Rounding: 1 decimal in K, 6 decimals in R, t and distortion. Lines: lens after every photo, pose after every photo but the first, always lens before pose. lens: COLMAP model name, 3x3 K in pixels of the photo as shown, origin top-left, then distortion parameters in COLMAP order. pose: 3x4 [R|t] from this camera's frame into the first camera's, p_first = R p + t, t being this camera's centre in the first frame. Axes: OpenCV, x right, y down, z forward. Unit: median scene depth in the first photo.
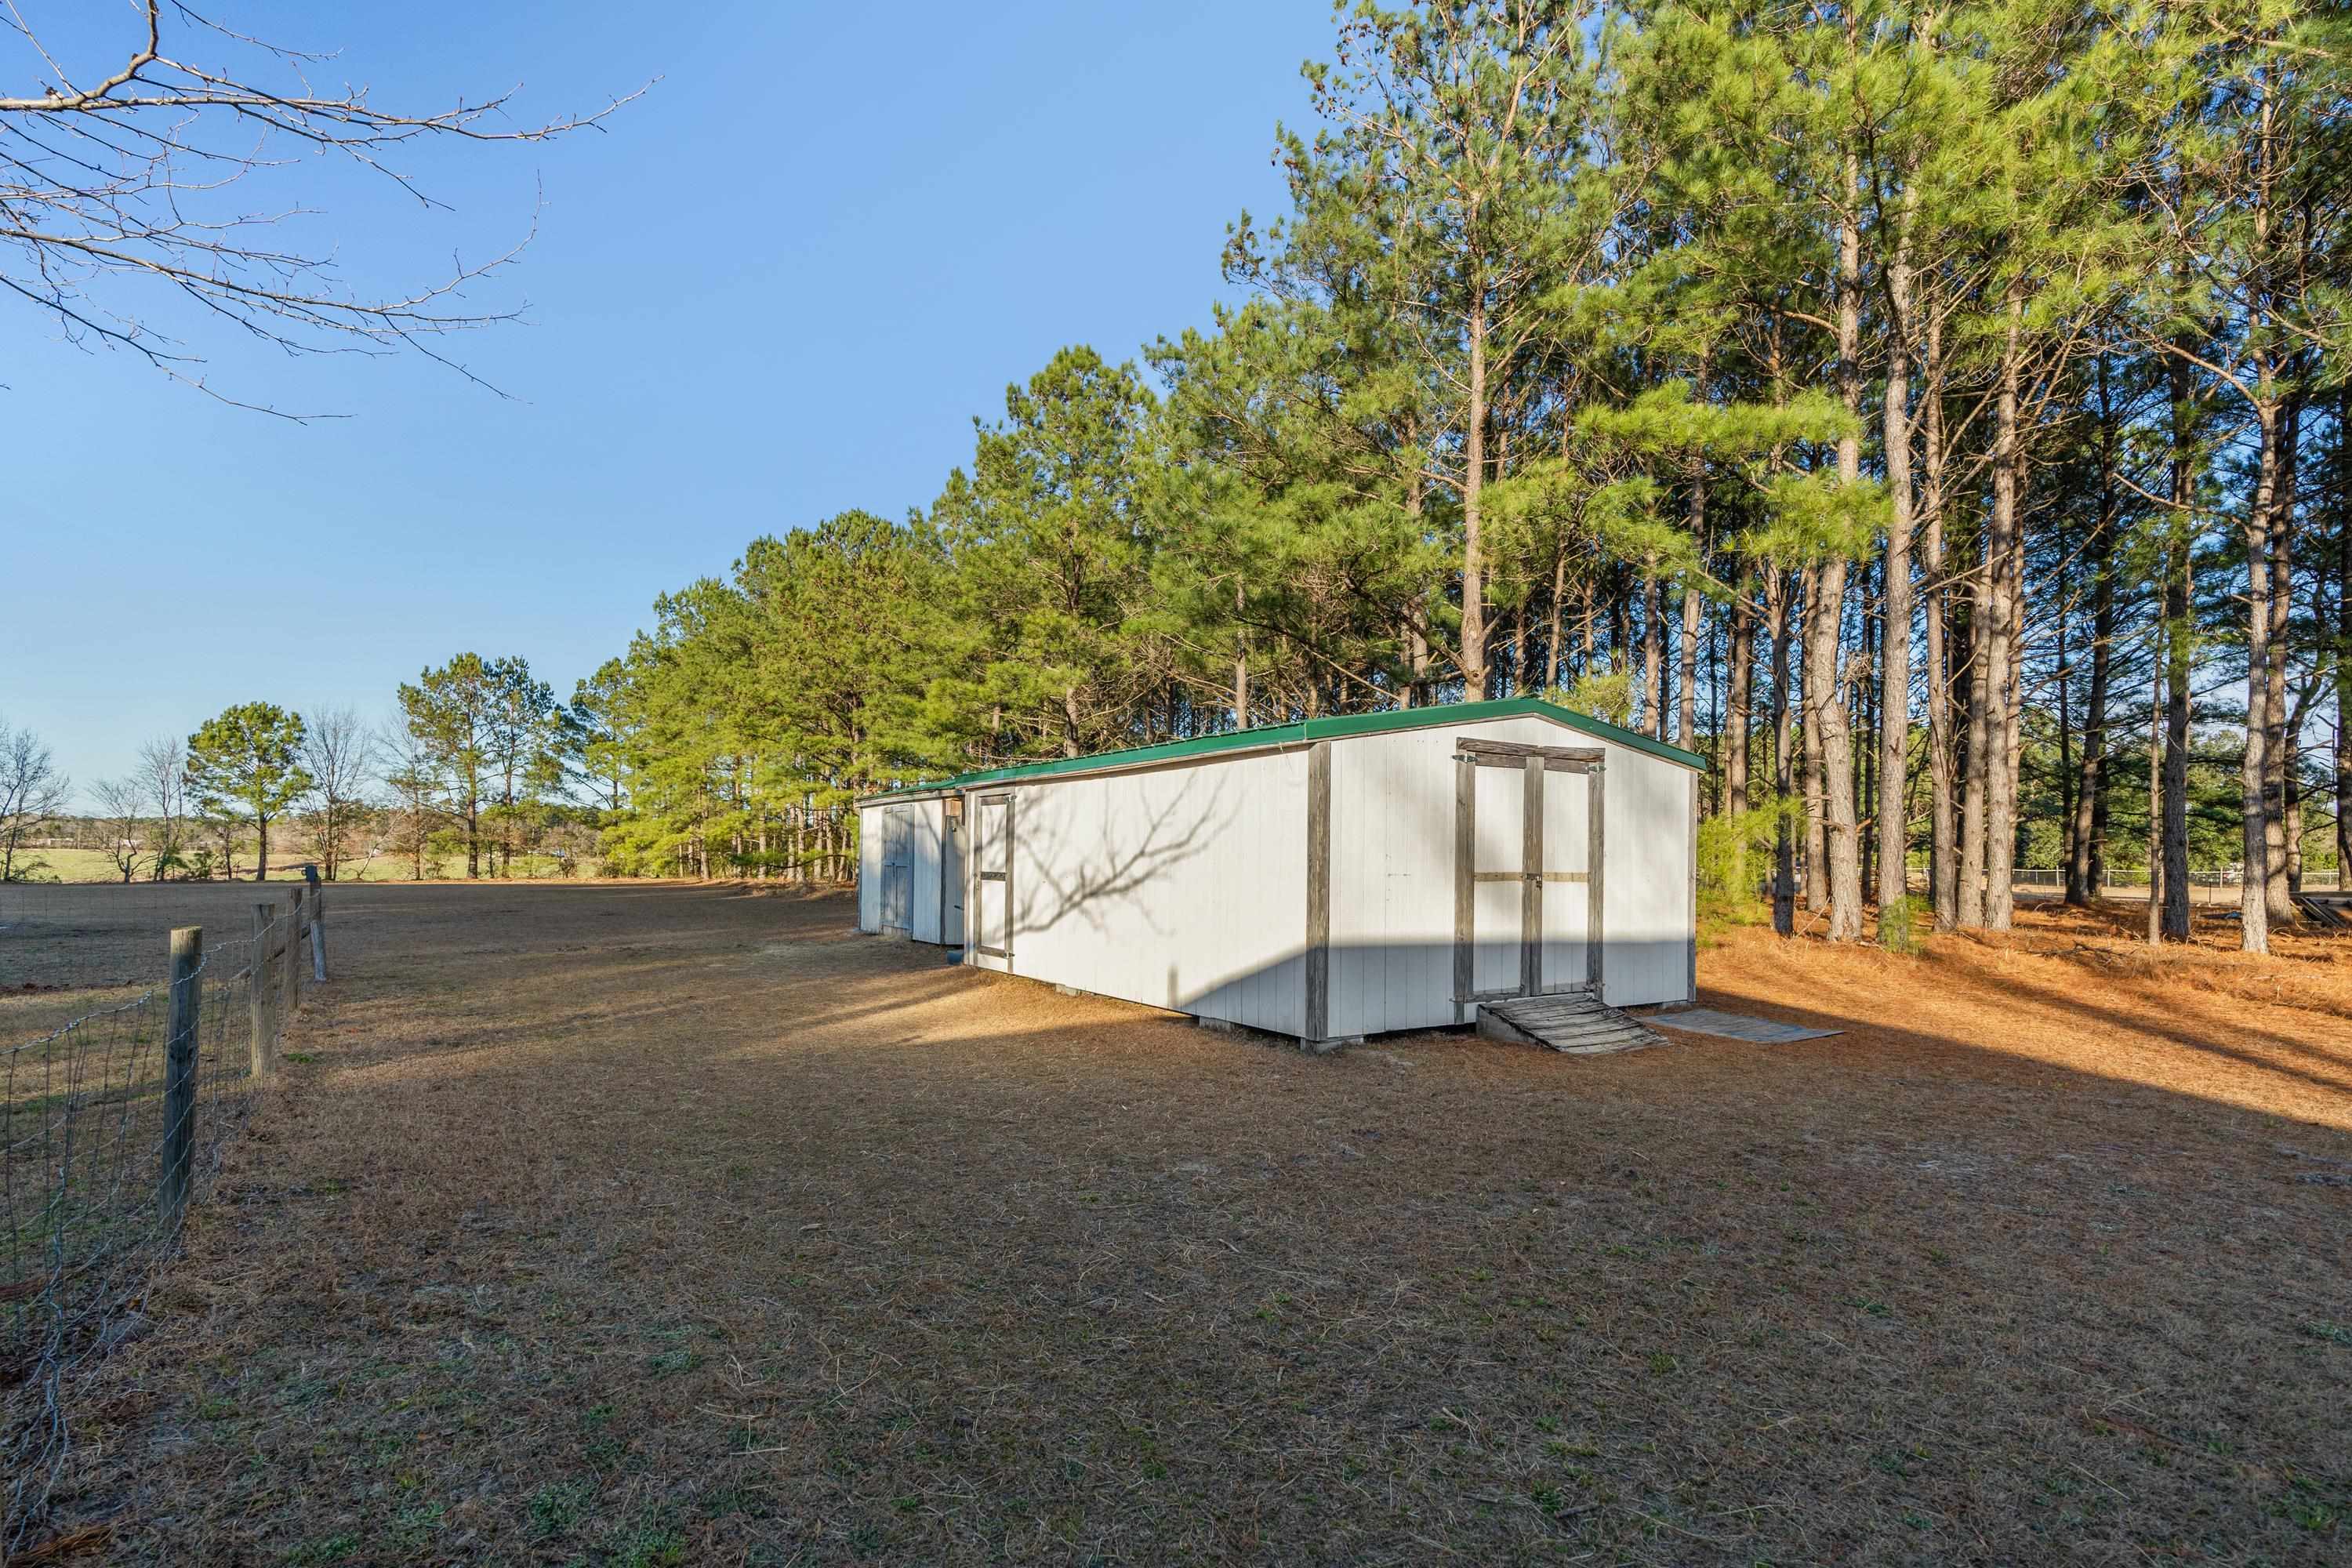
lens RADIAL K [[1122.8, 0, 1156.0], [0, 1122.8, 794.8], [0, 0, 1]] dist [-0.018559, 0.000694]
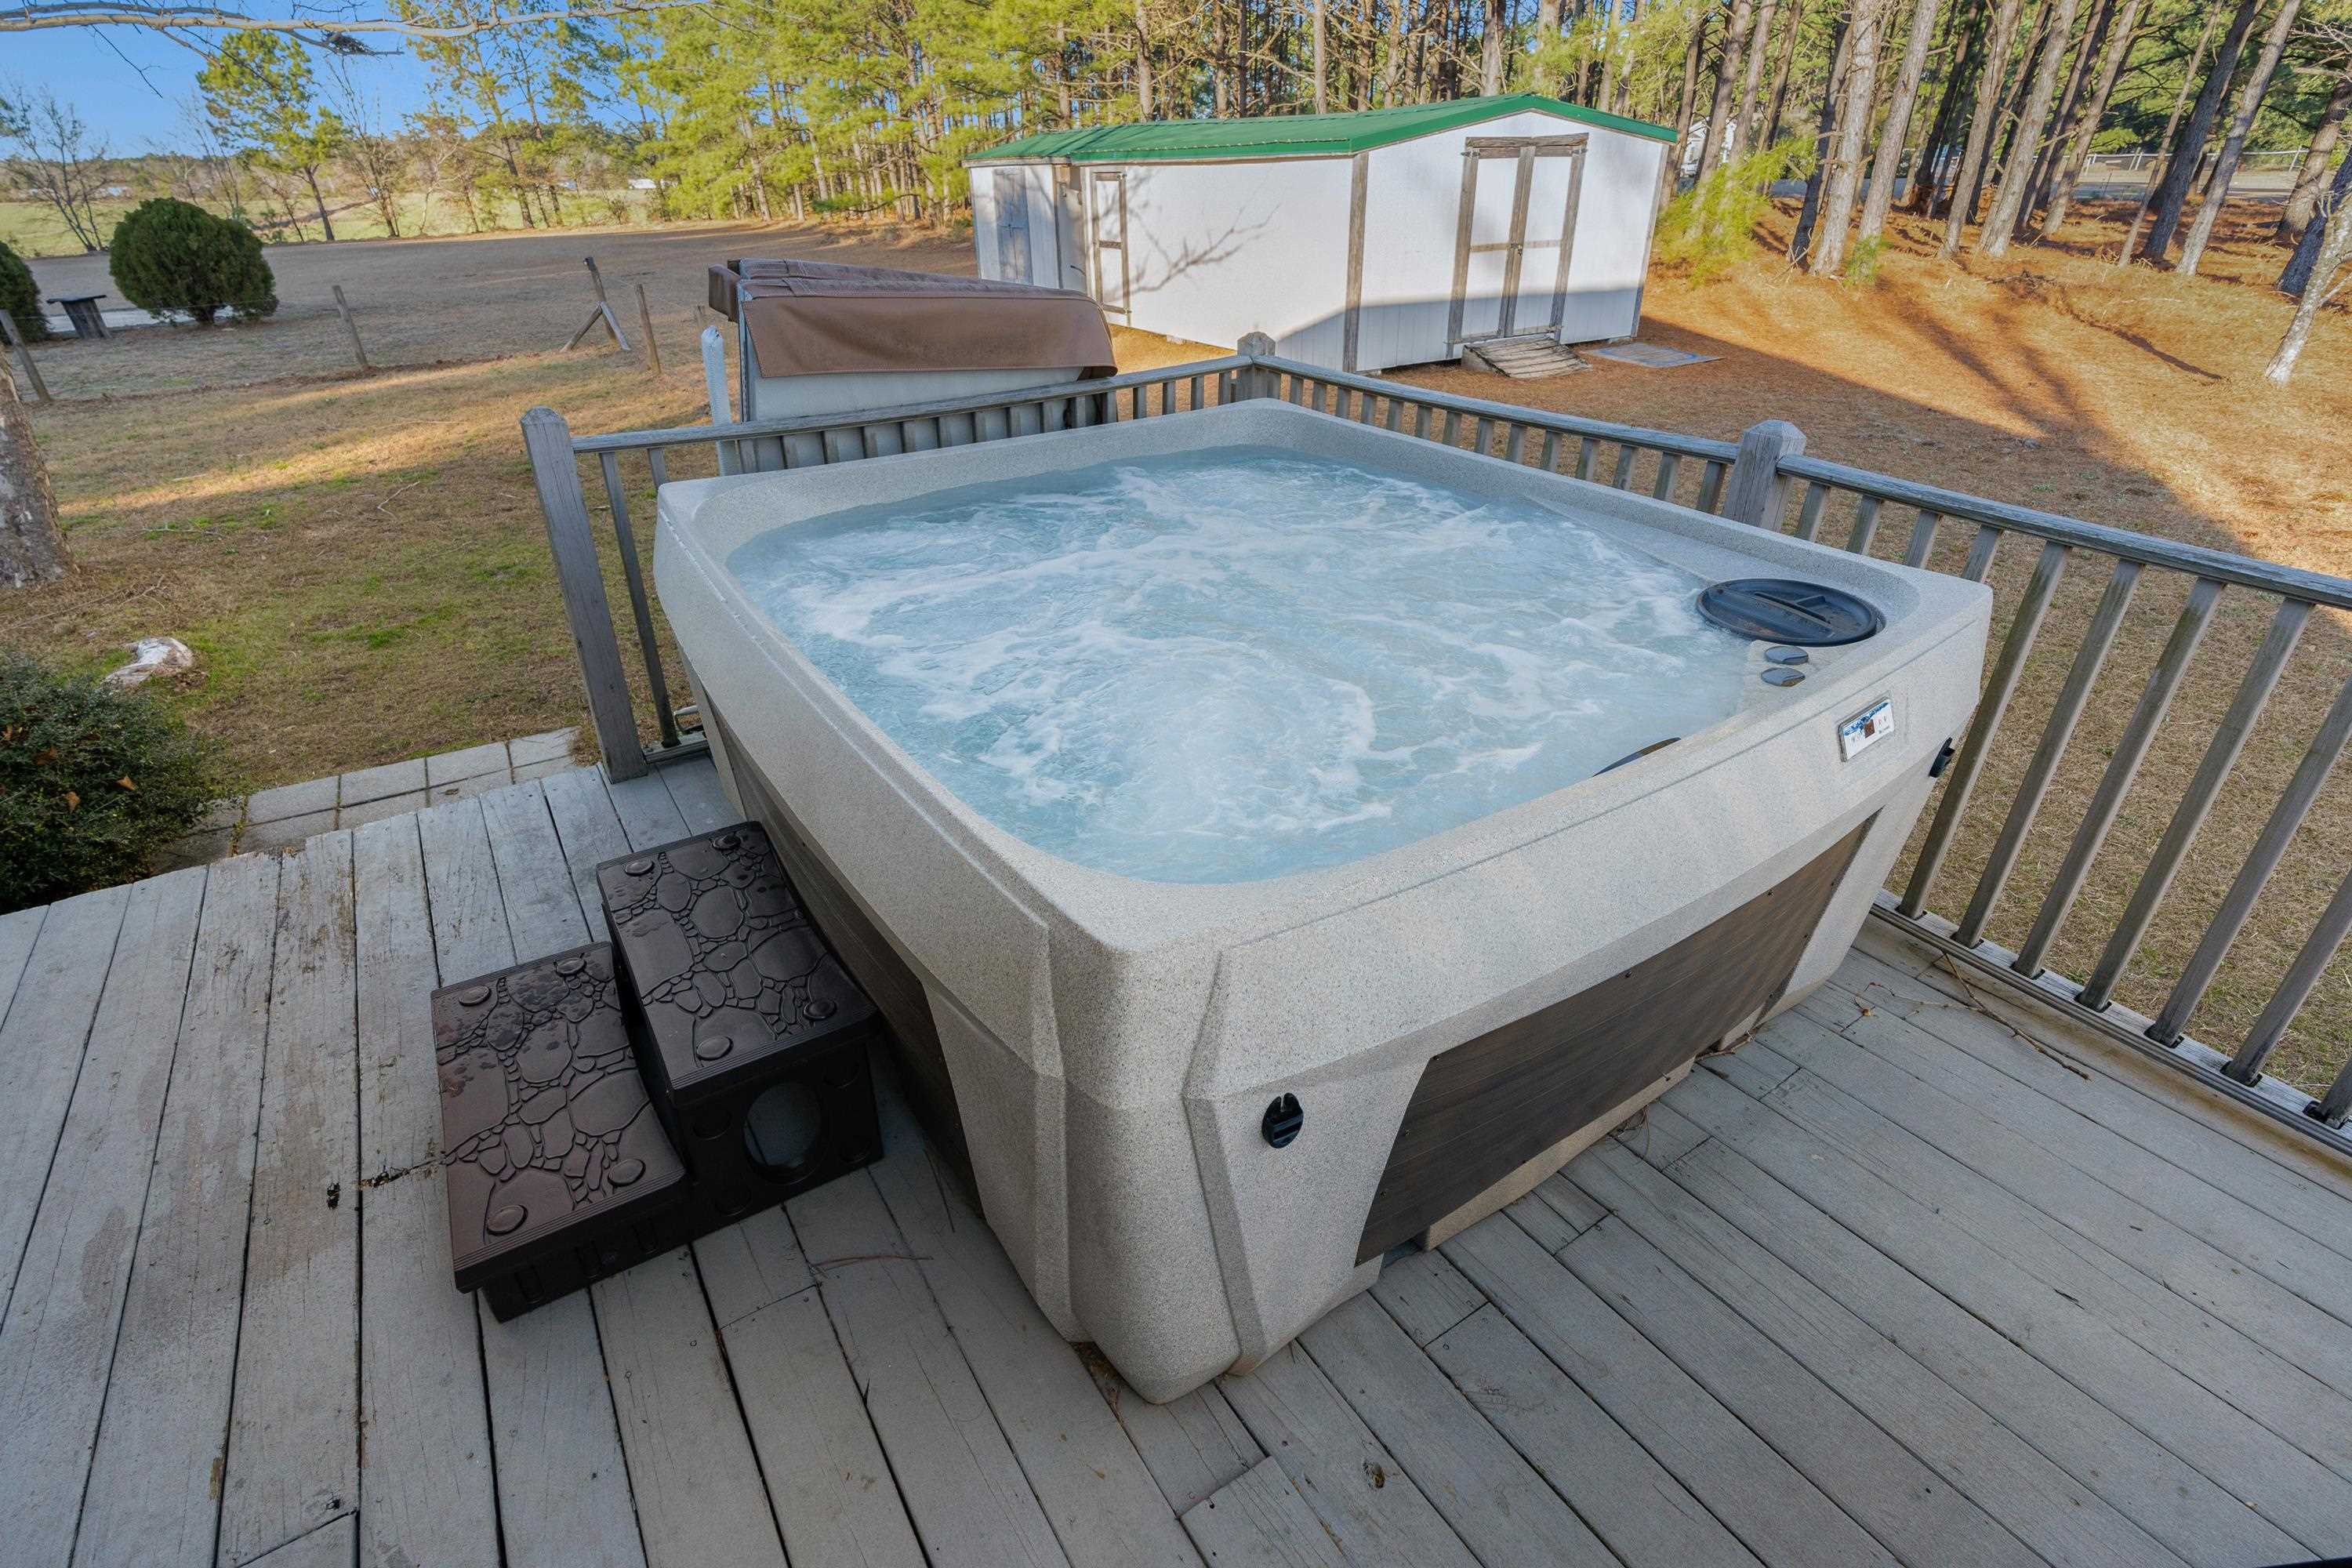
lens RADIAL K [[1096.9, 0, 1195.2], [0, 1096.9, 787.9], [0, 0, 1]] dist [-0.002672, -0.001024]
pose [[0.999254, -0.013195, -0.036306, -0.013638], [0.030712, 0.841426, 0.539499, -0.073229], [0.023431, -0.540212, 0.841203, -0.353120]]
